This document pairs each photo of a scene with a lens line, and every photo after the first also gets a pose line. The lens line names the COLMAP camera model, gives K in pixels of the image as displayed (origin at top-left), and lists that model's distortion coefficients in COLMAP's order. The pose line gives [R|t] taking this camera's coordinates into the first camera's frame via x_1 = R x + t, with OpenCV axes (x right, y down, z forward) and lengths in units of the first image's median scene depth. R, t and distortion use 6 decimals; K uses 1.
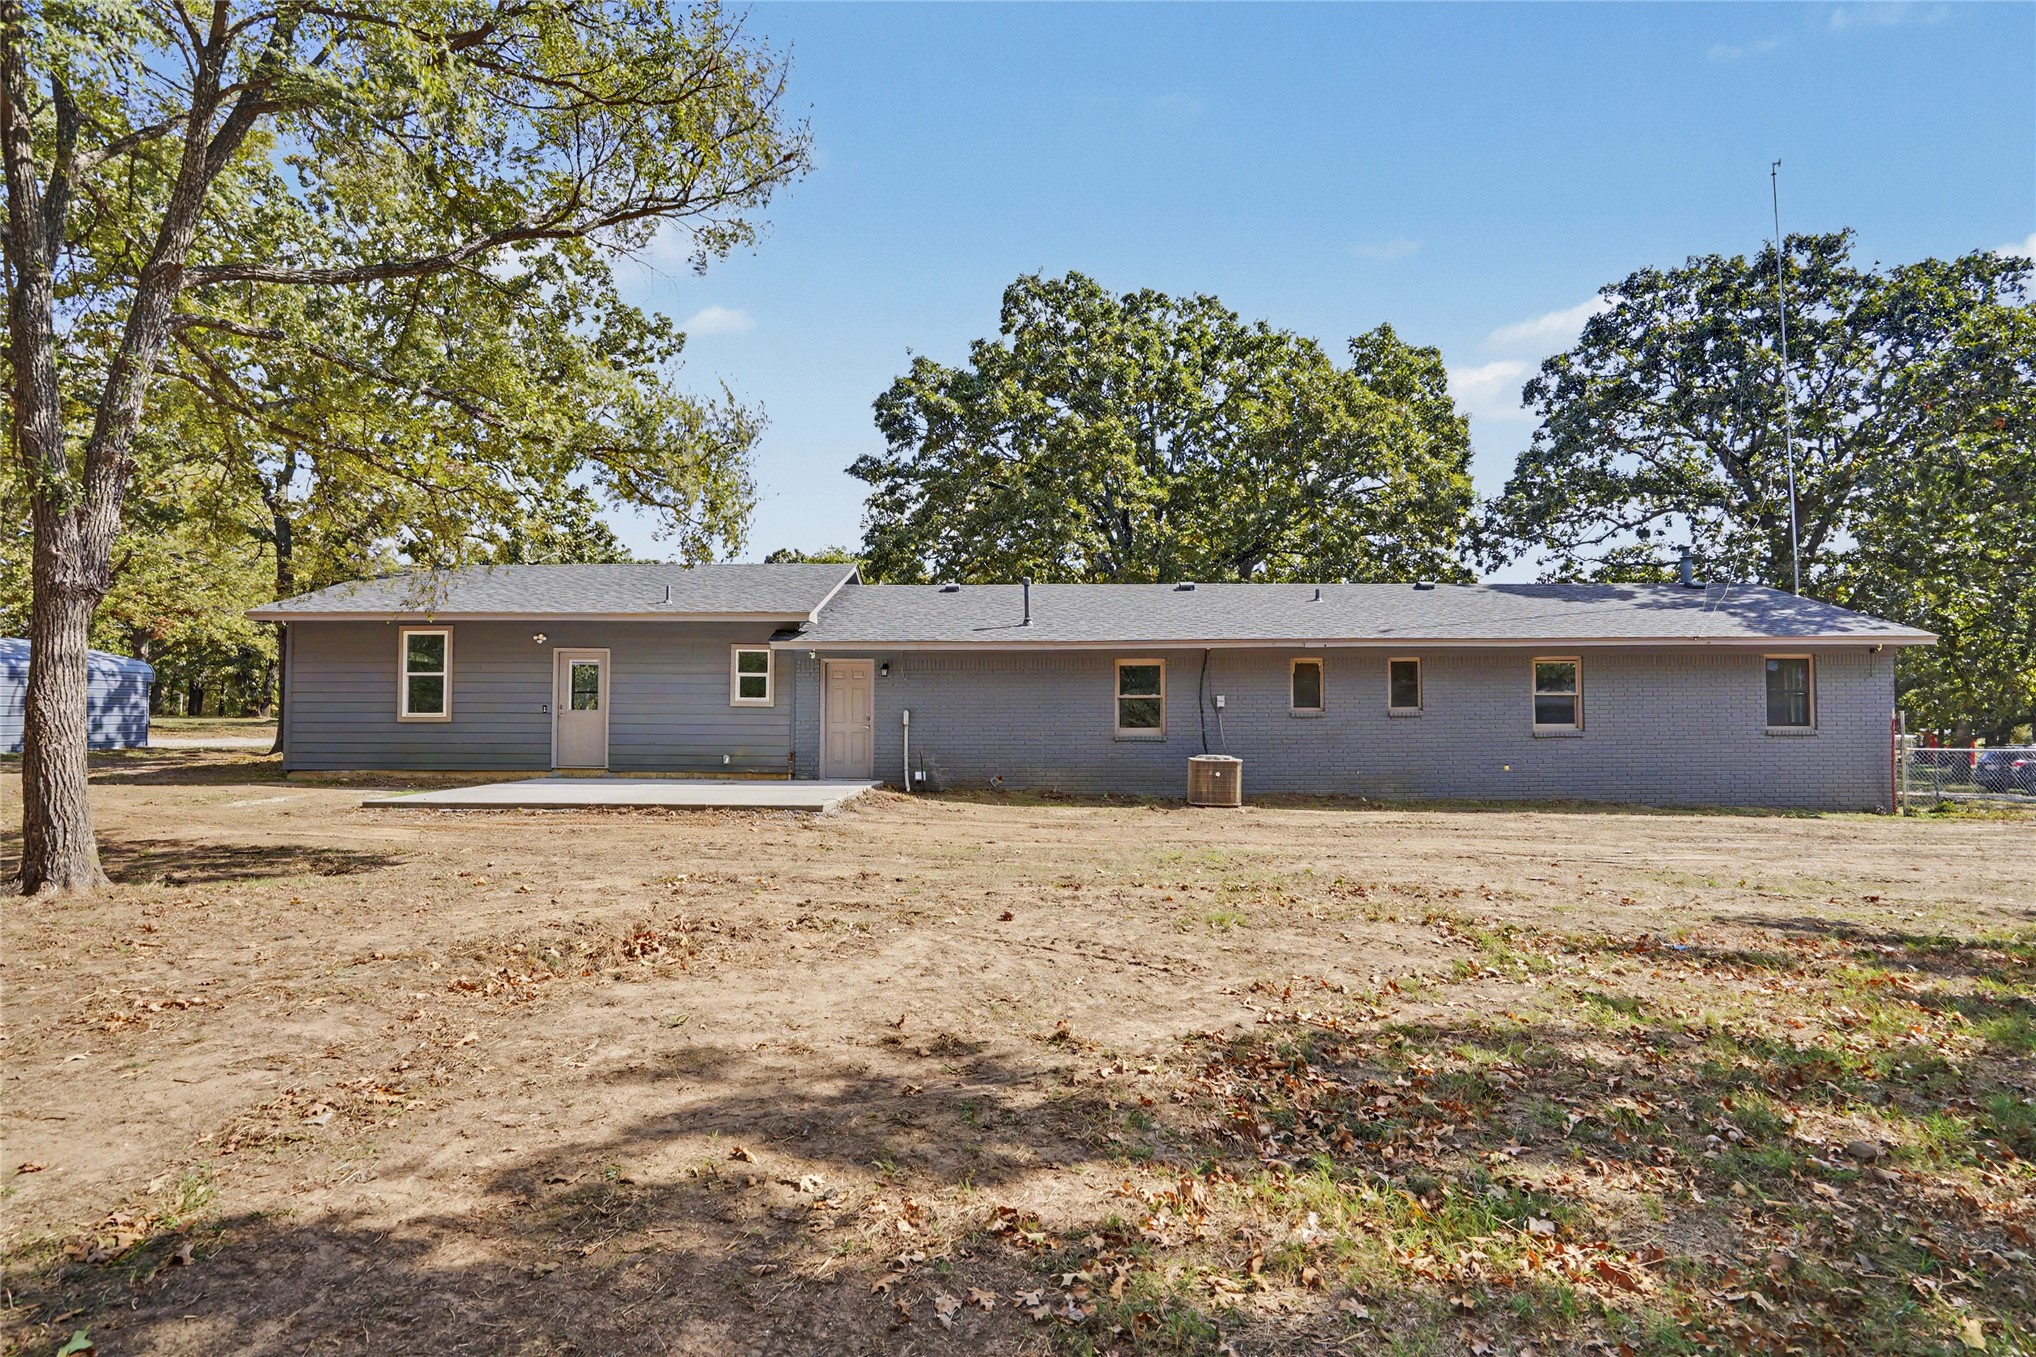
lens RADIAL K [[1101.5, 0, 1017.9], [0, 1101.5, 669.4], [0, 0, 1]] dist [-0.001483, -0.000260]
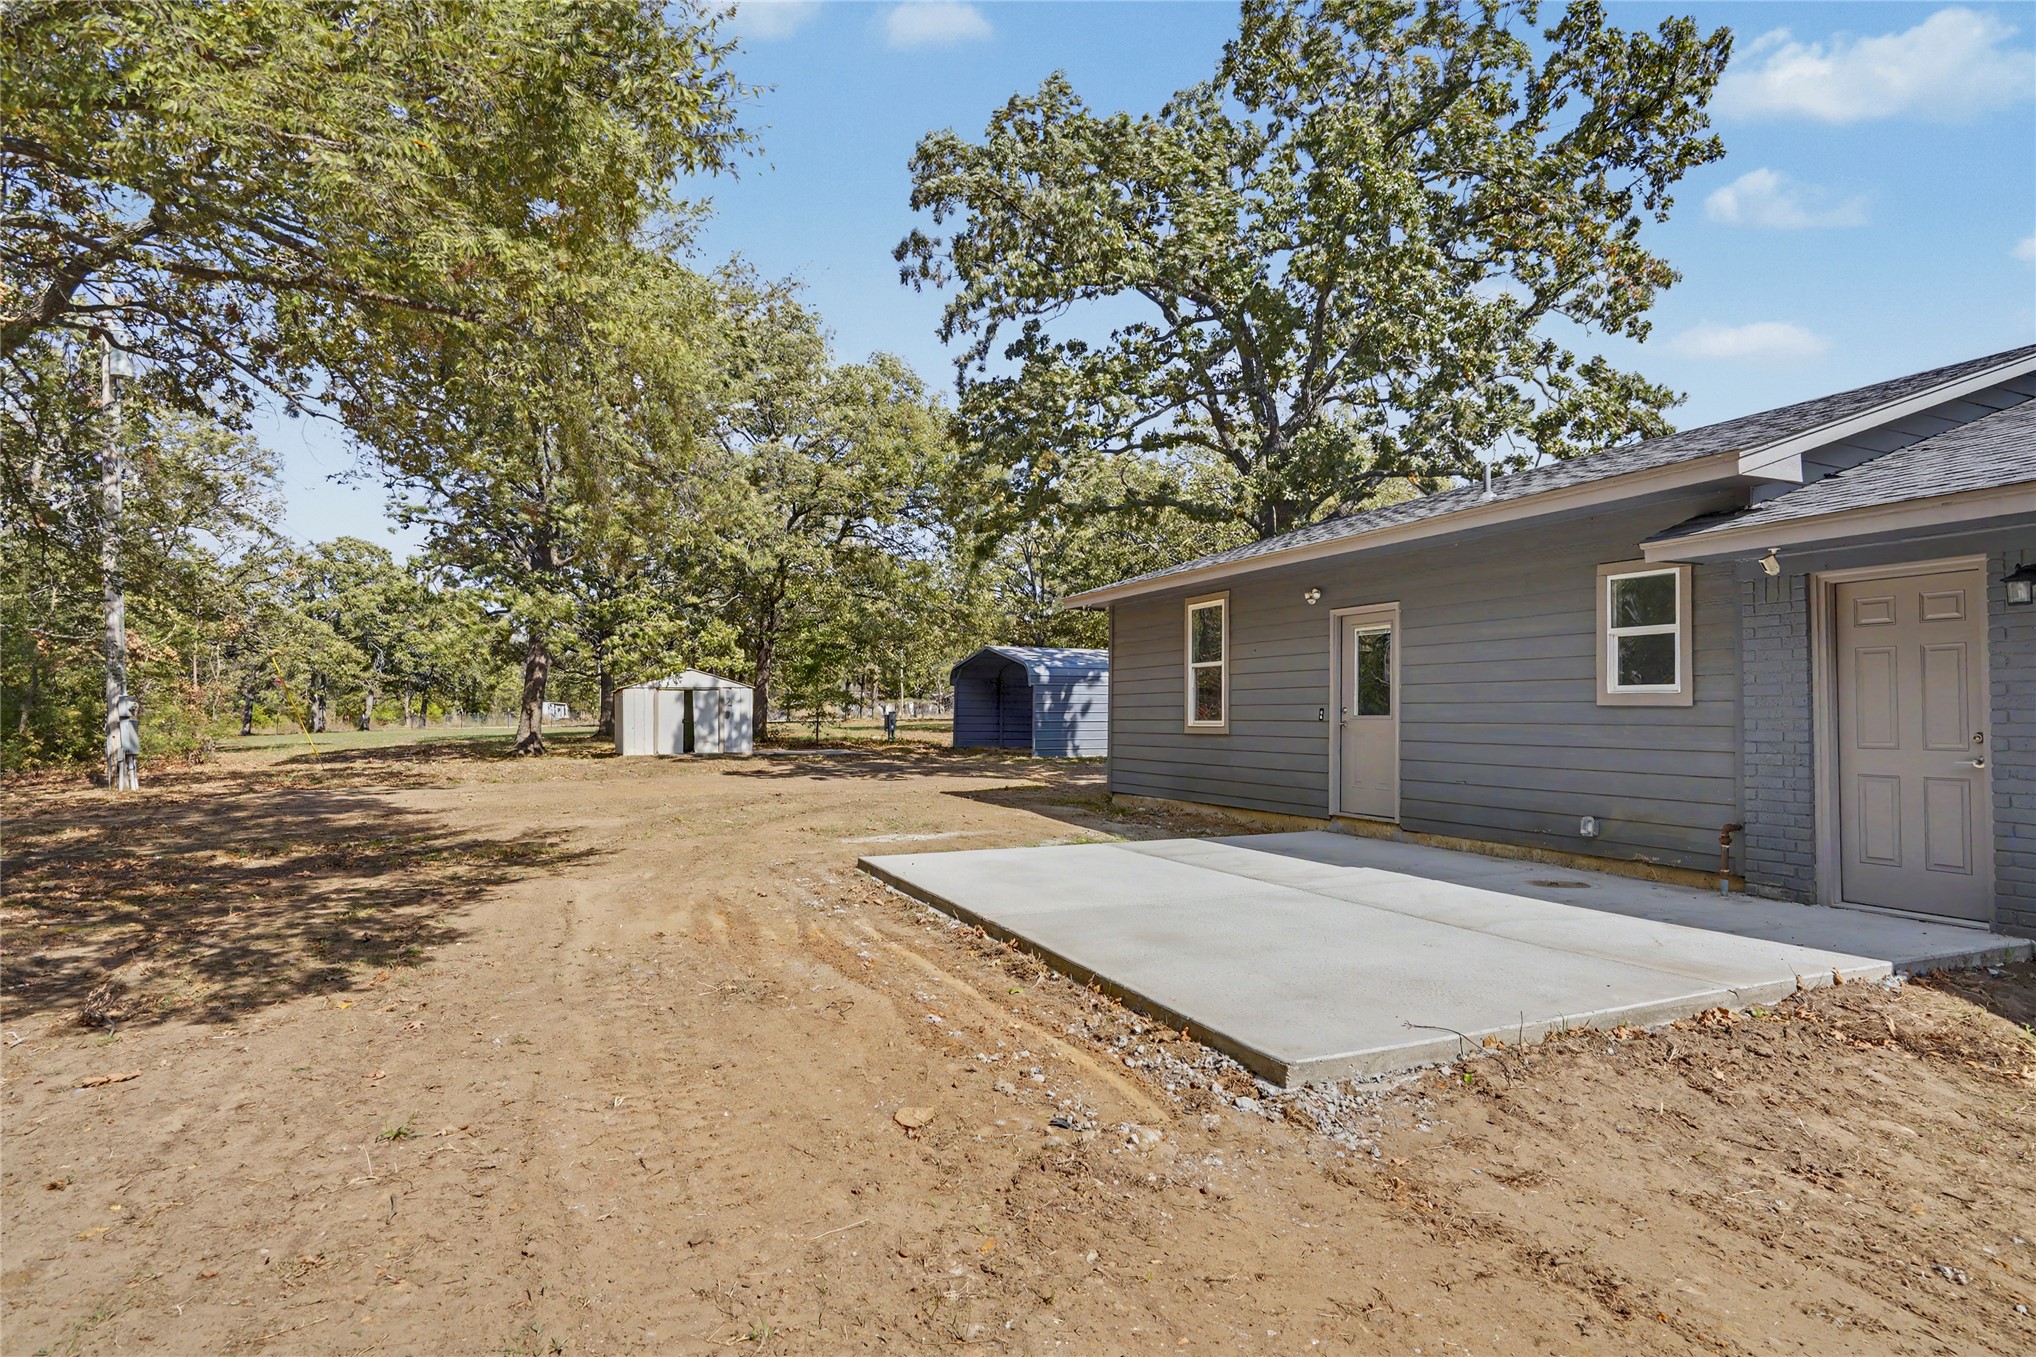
lens RADIAL K [[1101.5, 0, 1019.9], [0, 1101.5, 685.1], [0, 0, 1]] dist [-0.001483, -0.000260]
pose [[0.500367, -0.019521, -0.865593, 0.002934], [-0.007276, 0.999616, -0.026750, 0.037859], [0.865783, 0.019683, 0.500033, 0.570463]]
